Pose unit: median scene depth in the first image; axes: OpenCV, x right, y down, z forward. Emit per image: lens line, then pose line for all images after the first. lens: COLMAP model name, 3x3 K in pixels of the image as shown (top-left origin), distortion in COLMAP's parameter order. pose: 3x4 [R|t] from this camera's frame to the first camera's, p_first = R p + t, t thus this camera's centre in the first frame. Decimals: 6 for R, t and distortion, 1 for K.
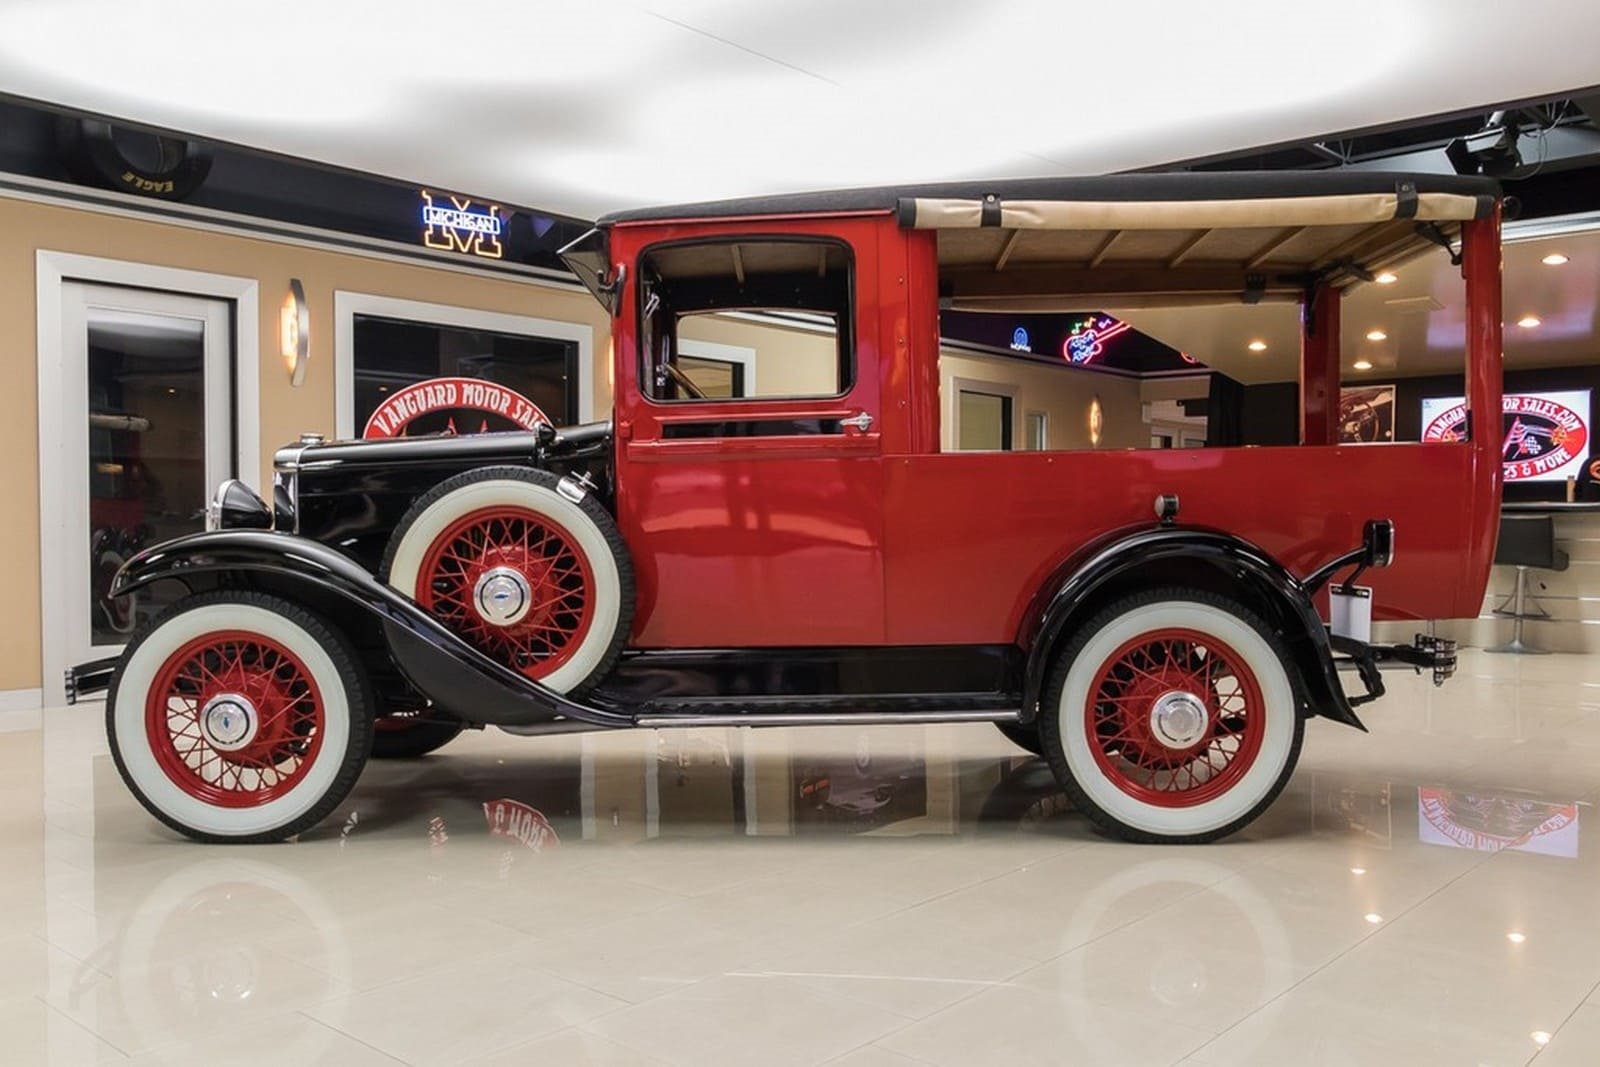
lens RADIAL K [[1335.4, 0, 778.7], [0, 1335.4, 554.4], [0, 0, 1]] dist [0.003298, -0.007907]
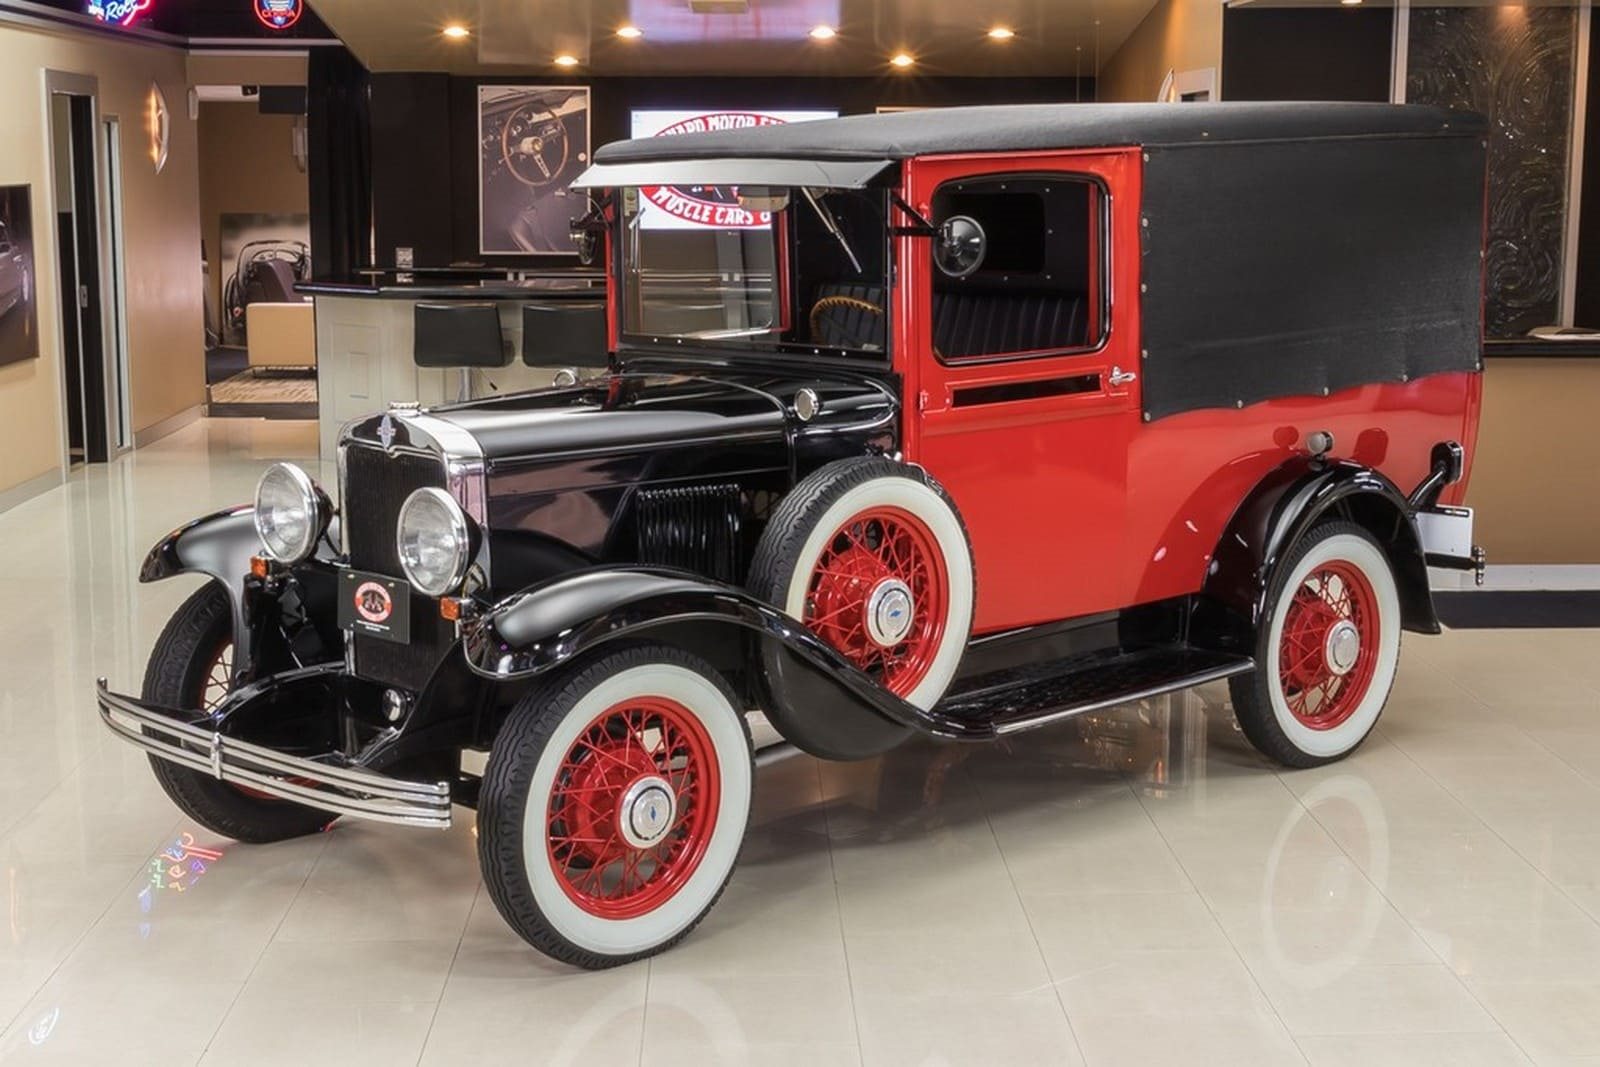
lens RADIAL K [[2483.0, 0, 798.4], [0, 2483.0, 589.6], [0, 0, 1]] dist [-0.013849, 0.013579]
pose [[0.720956, -0.119823, 0.682543, -0.372050], [0.018618, 0.987931, 0.153769, -0.063670], [-0.692731, -0.098153, 0.714486, -0.027351]]
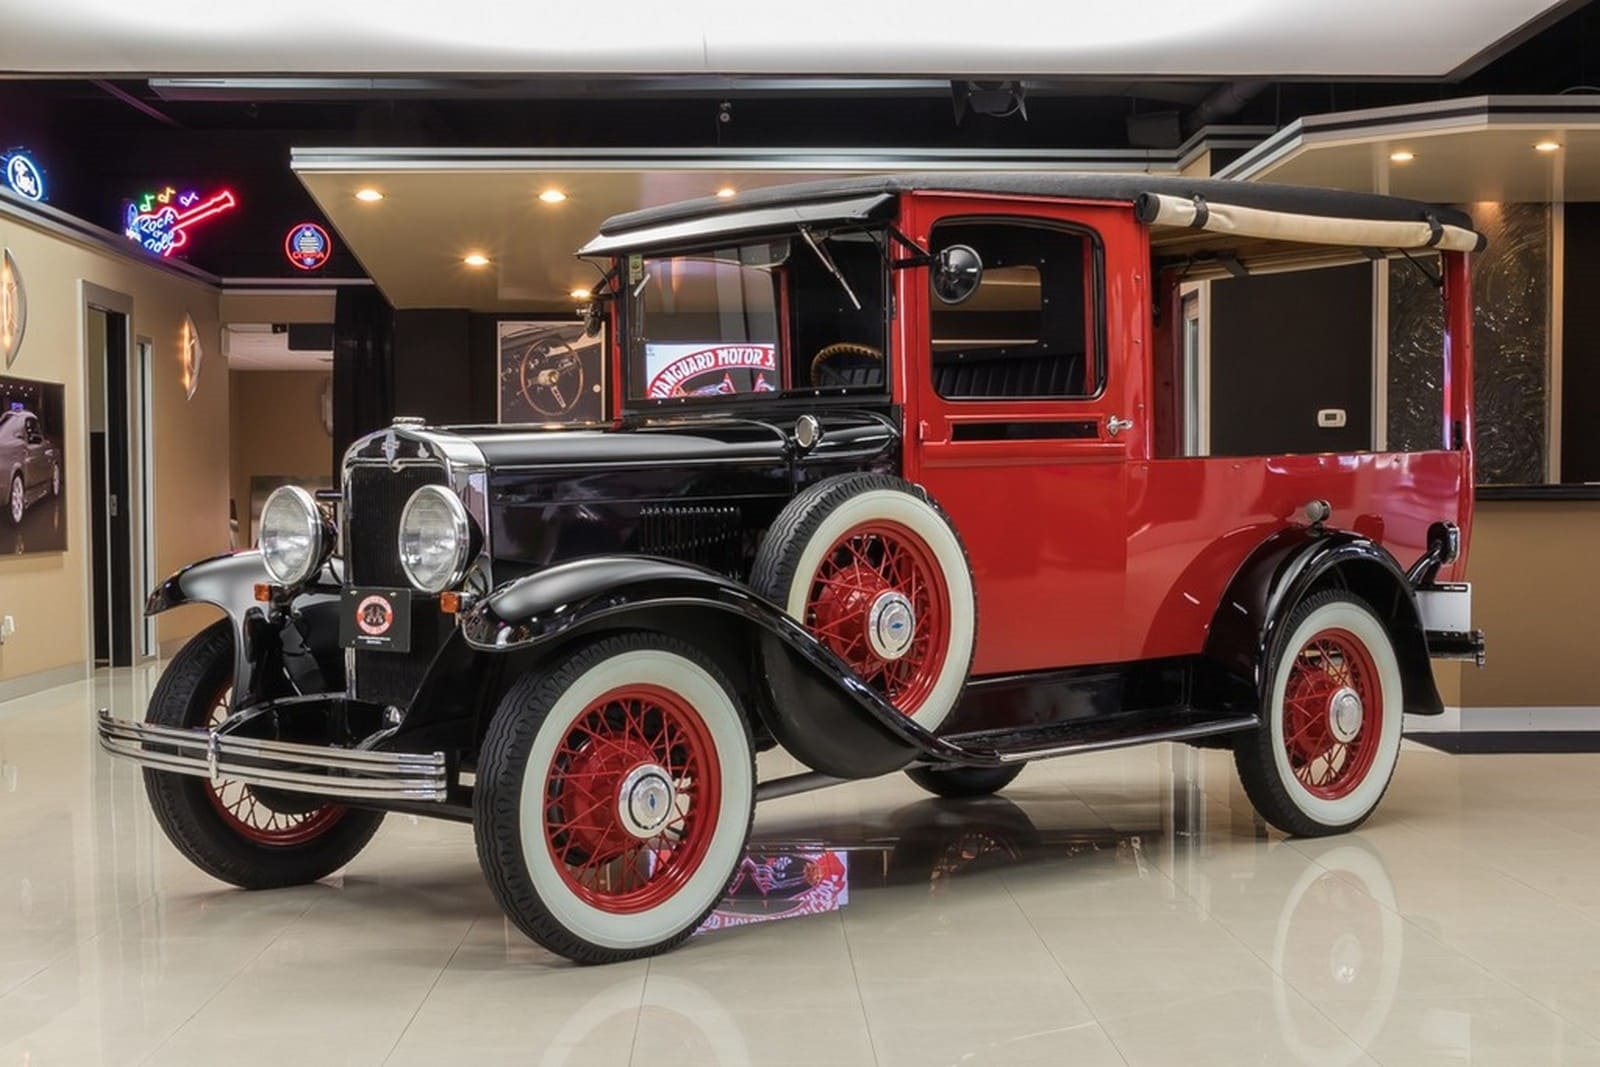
lens RADIAL K [[2399.6, 0, 790.1], [0, 2399.6, 606.4], [0, 0, 1]] dist [-0.019676, 0.039745]
pose [[0.726174, -0.037533, 0.686486, -0.364822], [0.023770, 0.999282, 0.029491, -0.007721], [-0.687100, -0.005098, 0.726545, -0.020669]]
